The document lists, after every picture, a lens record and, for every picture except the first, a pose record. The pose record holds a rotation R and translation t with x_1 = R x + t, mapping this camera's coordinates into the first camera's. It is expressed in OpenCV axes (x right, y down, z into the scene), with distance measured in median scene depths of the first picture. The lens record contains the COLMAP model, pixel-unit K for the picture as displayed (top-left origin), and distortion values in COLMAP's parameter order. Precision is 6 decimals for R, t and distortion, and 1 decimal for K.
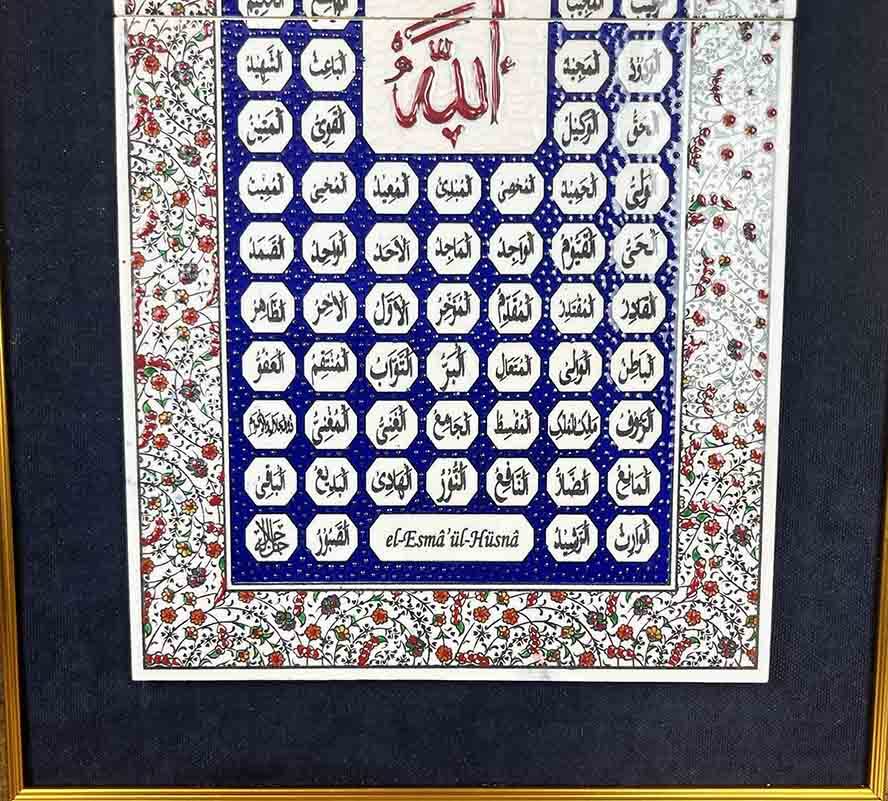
lens RADIAL K [[946.3, 0, 463.2], [0, 946.3, 499.0], [0, 0, 1]] dist [-0.004953, 0.000000]
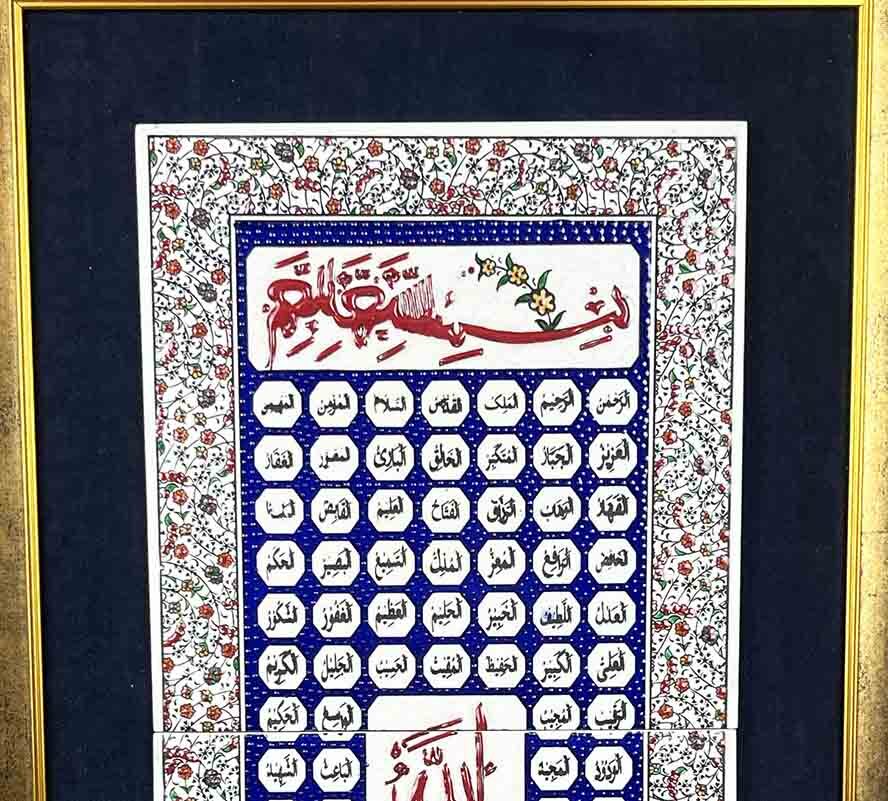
lens RADIAL K [[868.0, 0, 457.7], [0, 868.0, 439.9], [0, 0, 1]] dist [-0.000337, 0.000000]
pose [[0.999883, -0.015099, 0.002296, 0.001235], [0.015211, 0.998054, -0.060473, -0.129841], [-0.001378, 0.060501, 0.998167, -0.013778]]
